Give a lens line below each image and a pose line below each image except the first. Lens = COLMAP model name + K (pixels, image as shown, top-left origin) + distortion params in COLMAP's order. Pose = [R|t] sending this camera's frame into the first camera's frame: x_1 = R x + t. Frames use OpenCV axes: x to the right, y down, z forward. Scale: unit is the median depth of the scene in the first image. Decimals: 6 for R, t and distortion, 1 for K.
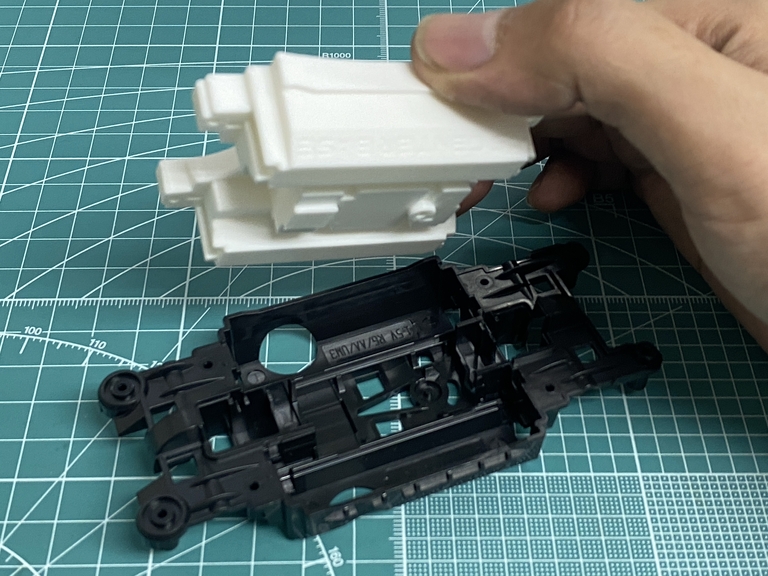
lens RADIAL K [[1160.3, 0, 384.0], [0, 1160.3, 288.0], [0, 0, 1]] dist [0.274432, -1.141258]
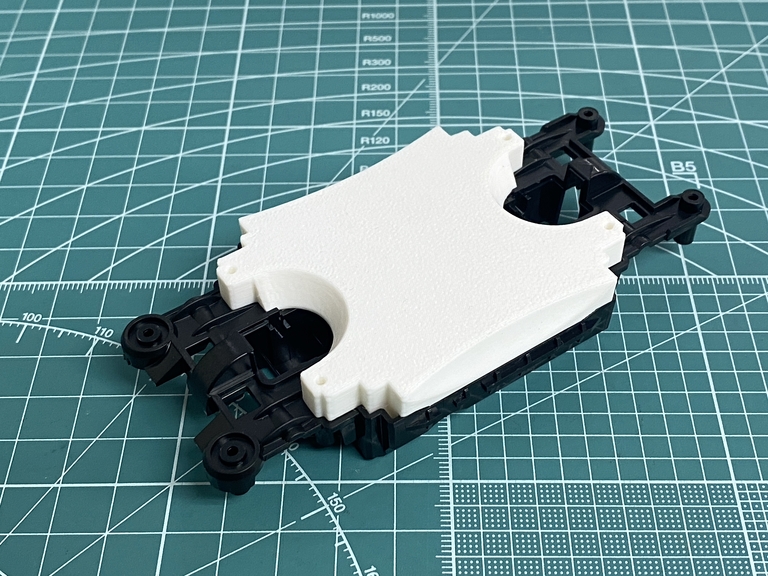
lens RADIAL K [[1174.2, 0, 384.0], [0, 1174.2, 288.0], [0, 0, 1]] dist [0.253807, -1.028601]
pose [[0.998862, -0.005376, -0.047389, 0.007270], [0.004851, 0.999926, -0.011182, 0.024799], [0.047446, 0.010939, 0.998814, 0.119229]]
